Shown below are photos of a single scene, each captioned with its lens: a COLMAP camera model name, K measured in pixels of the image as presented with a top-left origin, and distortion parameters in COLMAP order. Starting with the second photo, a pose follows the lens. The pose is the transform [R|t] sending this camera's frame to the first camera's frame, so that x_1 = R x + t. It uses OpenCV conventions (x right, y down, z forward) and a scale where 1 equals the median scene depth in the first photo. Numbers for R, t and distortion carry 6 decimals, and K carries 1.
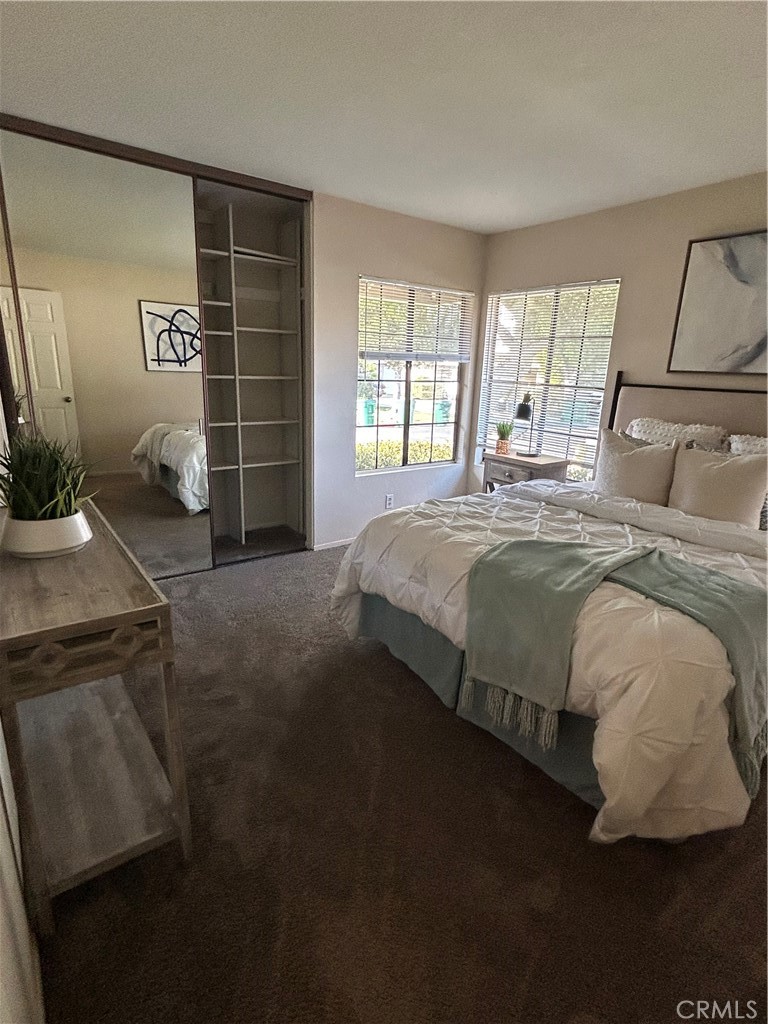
lens RADIAL K [[518.3, 0, 386.3], [0, 518.3, 512.2], [0, 0, 1]] dist [-0.008205, 0.001685]
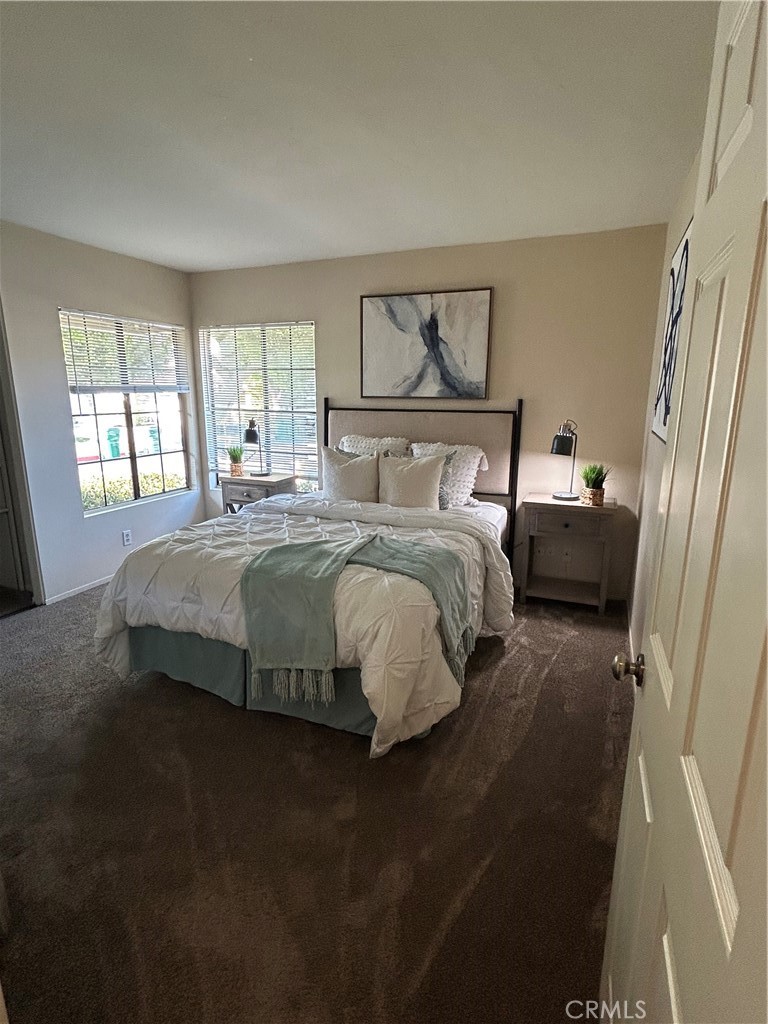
lens RADIAL K [[518.3, 0, 384.5], [0, 518.3, 509.3], [0, 0, 1]] dist [-0.008205, 0.001685]
pose [[0.860590, -0.140167, 0.489631, -0.079133], [0.161116, 0.986935, -0.000652, 0.008310], [-0.483142, 0.079448, 0.871930, -0.130765]]
